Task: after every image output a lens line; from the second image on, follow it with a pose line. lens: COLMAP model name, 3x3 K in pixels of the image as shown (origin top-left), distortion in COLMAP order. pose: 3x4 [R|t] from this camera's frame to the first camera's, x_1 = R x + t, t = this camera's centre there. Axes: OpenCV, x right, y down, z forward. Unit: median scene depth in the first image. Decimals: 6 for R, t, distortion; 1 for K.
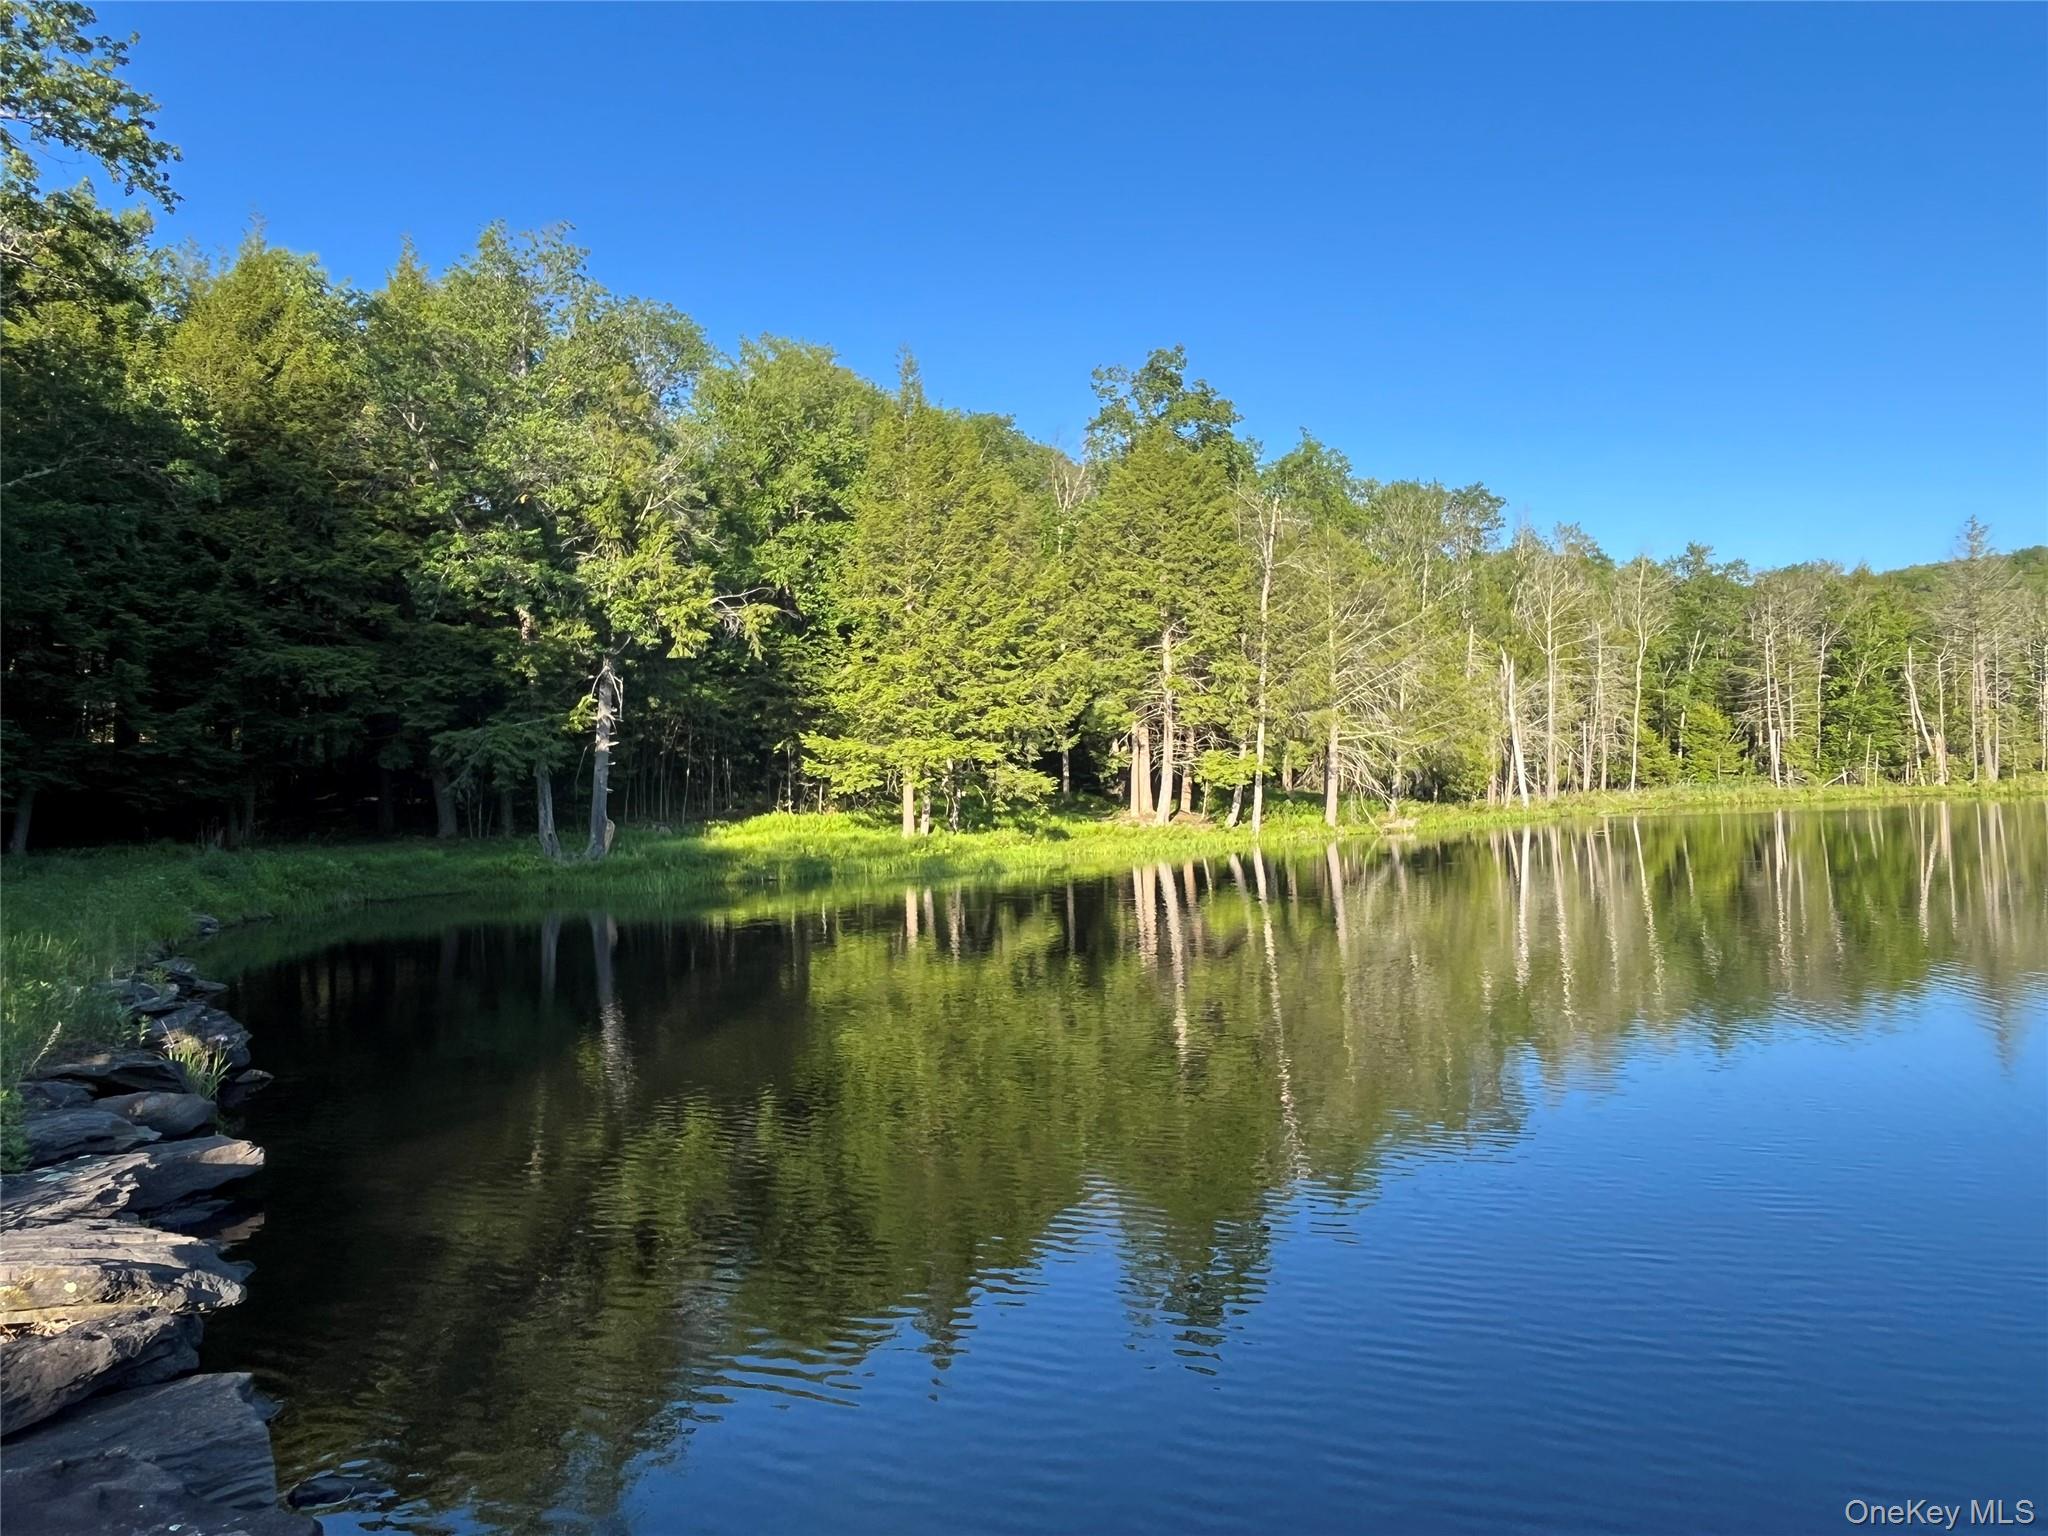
lens RADIAL K [[1316.6, 0, 1023.7], [0, 1316.6, 755.2], [0, 0, 1]] dist [-0.003830, -0.002305]
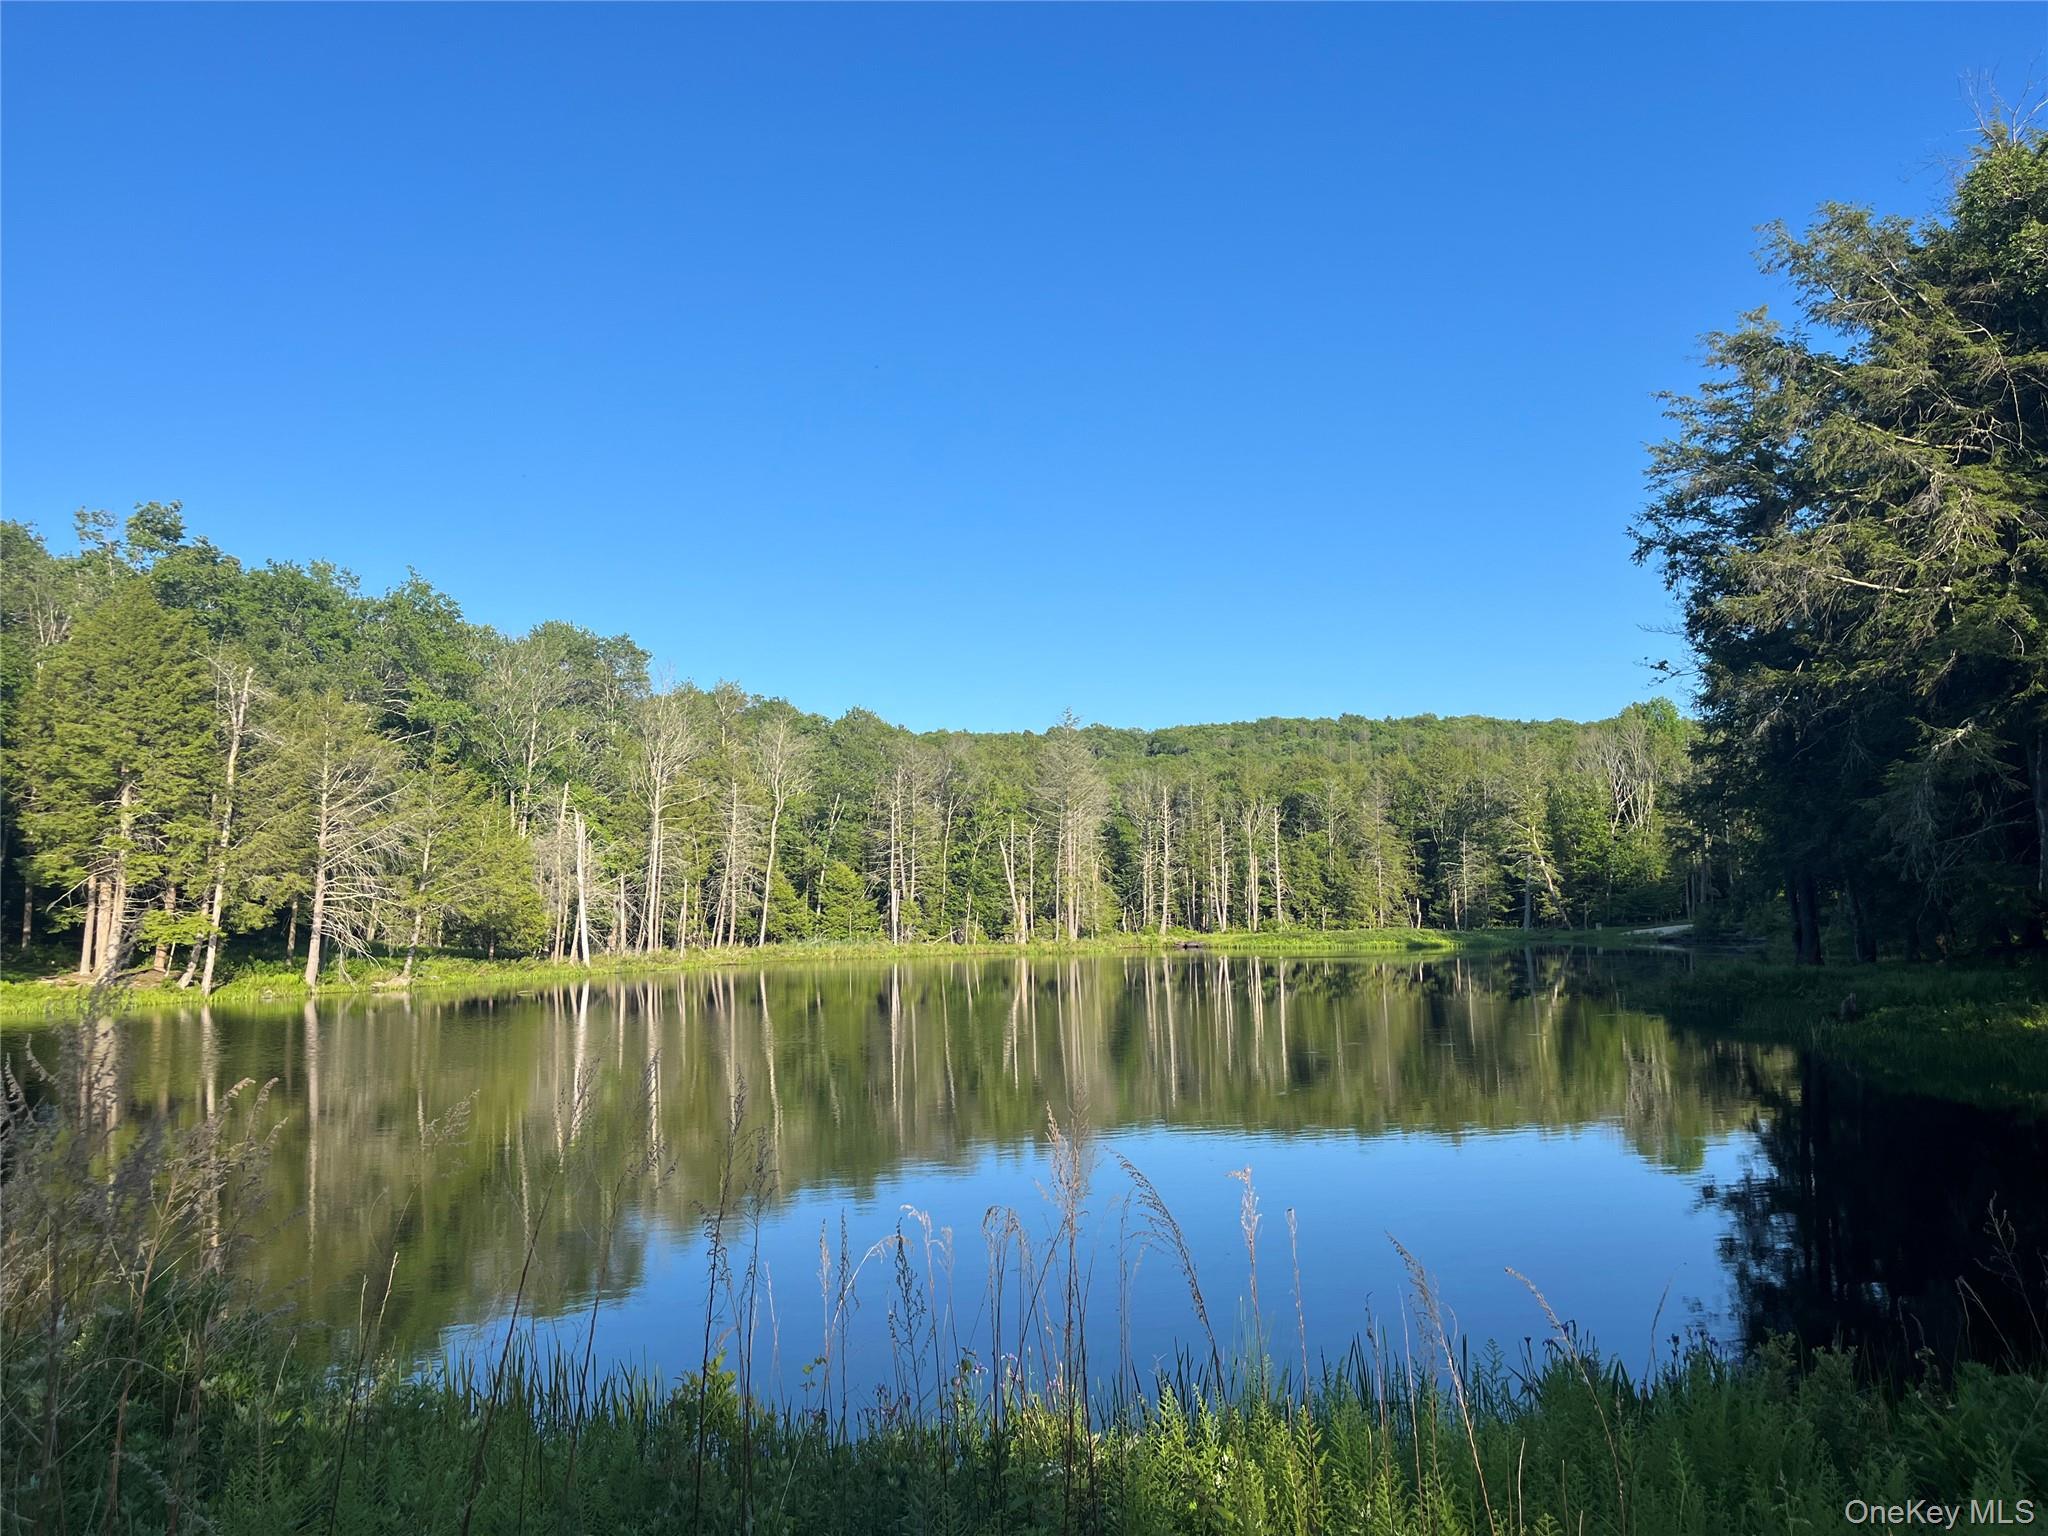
lens RADIAL K [[1539.9, 0, 1032.3], [0, 1539.9, 781.9], [0, 0, 1]] dist [0.070985, -0.107564]
pose [[0.888717, 0.061646, 0.454292, 0.164866], [-0.030339, 0.996654, -0.075891, -0.027177], [-0.457451, 0.053663, 0.887614, -0.320216]]
